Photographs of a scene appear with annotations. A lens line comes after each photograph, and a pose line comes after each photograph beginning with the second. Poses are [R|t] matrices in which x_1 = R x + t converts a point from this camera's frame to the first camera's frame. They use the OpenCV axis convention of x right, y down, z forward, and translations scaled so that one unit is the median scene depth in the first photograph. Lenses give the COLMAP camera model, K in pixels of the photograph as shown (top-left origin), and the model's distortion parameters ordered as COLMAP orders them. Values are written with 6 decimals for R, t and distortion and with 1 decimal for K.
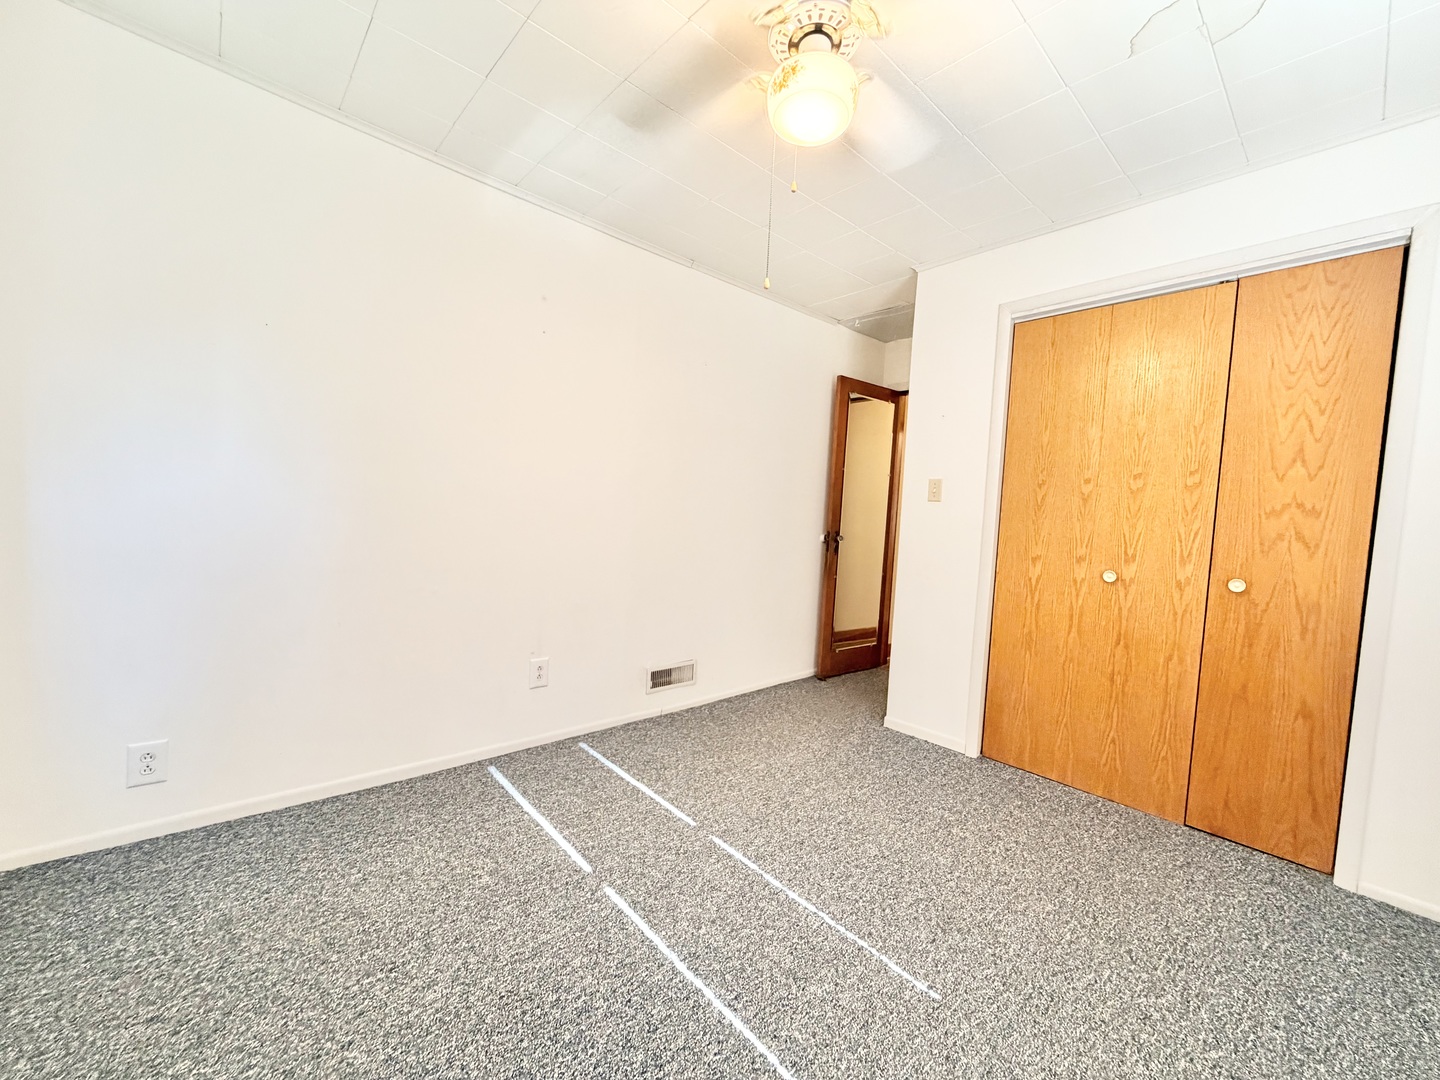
lens RADIAL K [[573.4, 0, 715.7], [0, 573.4, 540.6], [0, 0, 1]] dist [-0.000558, 0.000036]
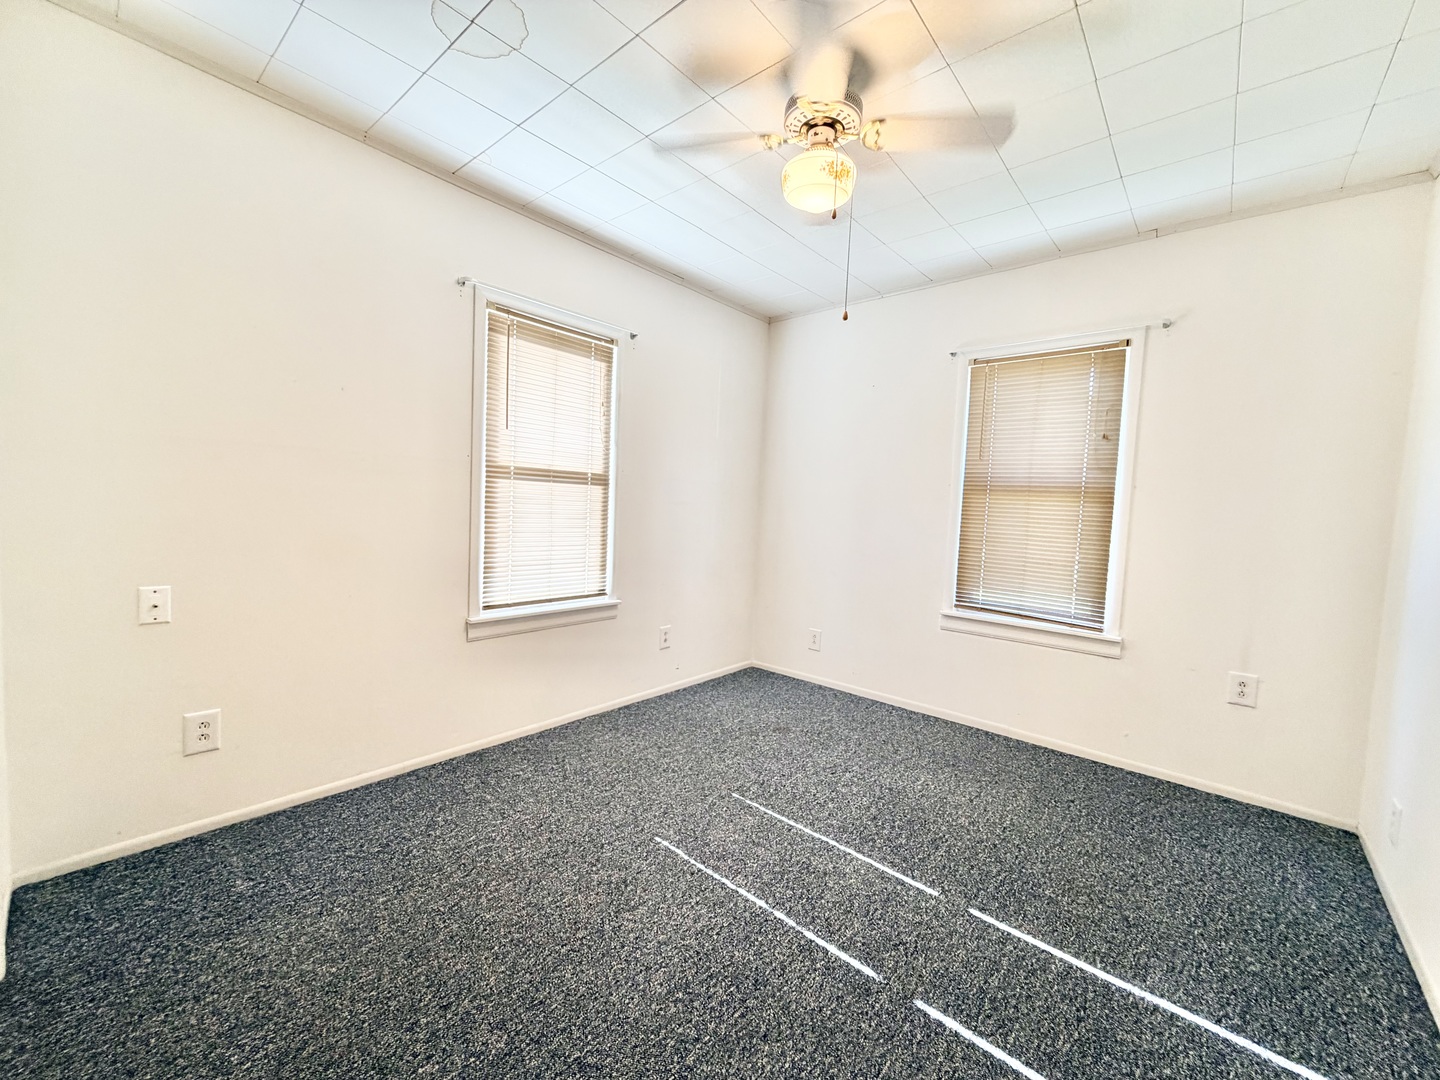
lens RADIAL K [[573.4, 0, 715.7], [0, 573.4, 540.6], [0, 0, 1]] dist [-0.000558, 0.000036]
pose [[-0.987904, -0.087120, -0.128278, 0.406854], [-0.101228, 0.988993, 0.107912, -0.102696], [0.117464, 0.119592, -0.985850, 1.954370]]
